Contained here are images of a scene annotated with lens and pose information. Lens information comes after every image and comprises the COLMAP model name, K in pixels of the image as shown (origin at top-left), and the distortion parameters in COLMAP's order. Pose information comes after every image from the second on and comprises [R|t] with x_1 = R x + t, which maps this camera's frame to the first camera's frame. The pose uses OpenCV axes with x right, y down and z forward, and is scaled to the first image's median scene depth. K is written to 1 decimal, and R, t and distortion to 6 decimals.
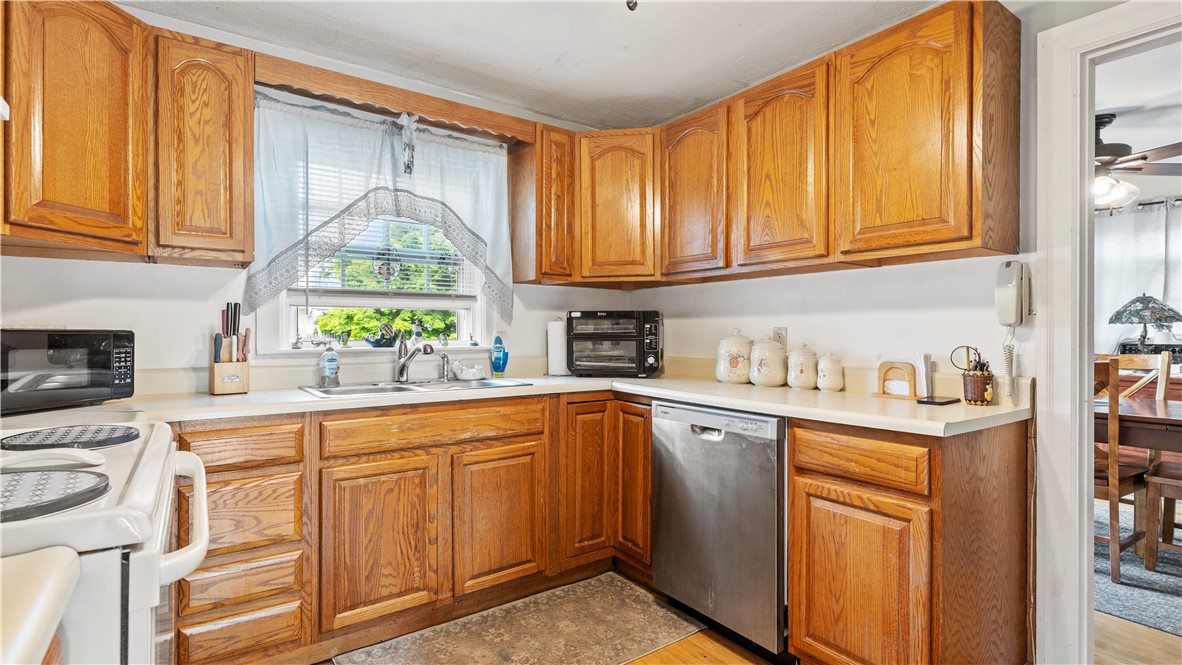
lens RADIAL K [[550.7, 0, 591.0], [0, 550.7, 332.5], [0, 0, 1]] dist [-0.001293, -0.000217]
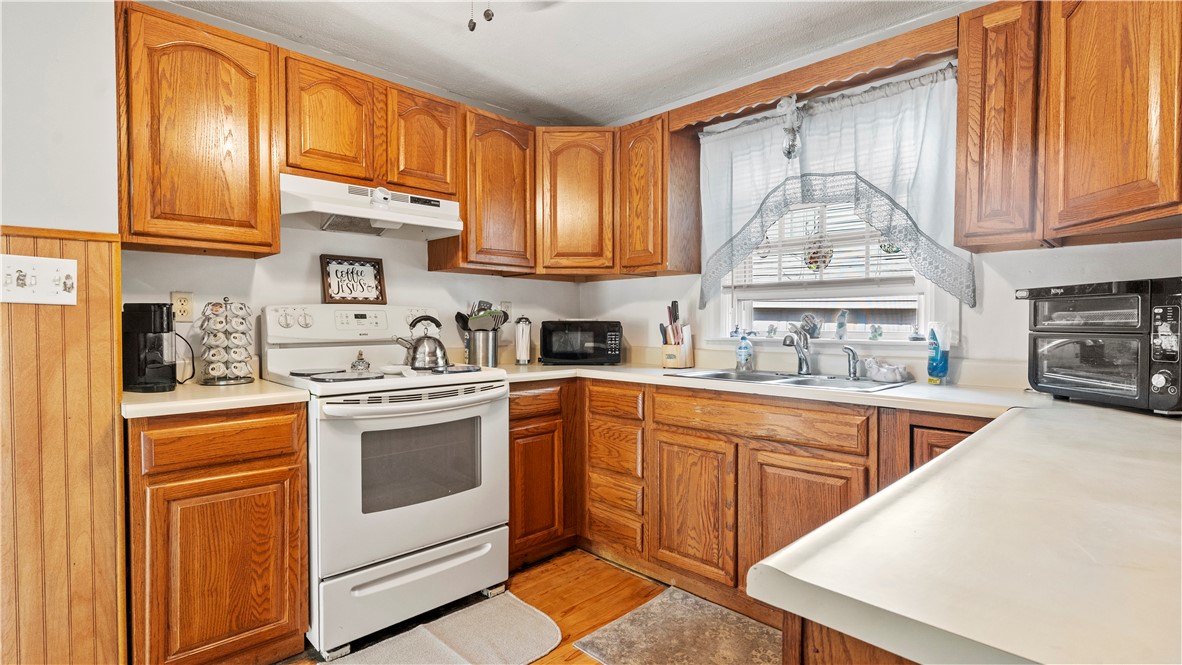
lens RADIAL K [[580.1, 0, 591.0], [0, 580.1, 332.5], [0, 0, 1]] dist [0.000473, -0.000064]
pose [[0.159948, 0.018374, -0.986954, 0.723568], [-0.000748, 0.999829, 0.018492, -0.002700], [0.987125, -0.002220, 0.159934, 0.569870]]
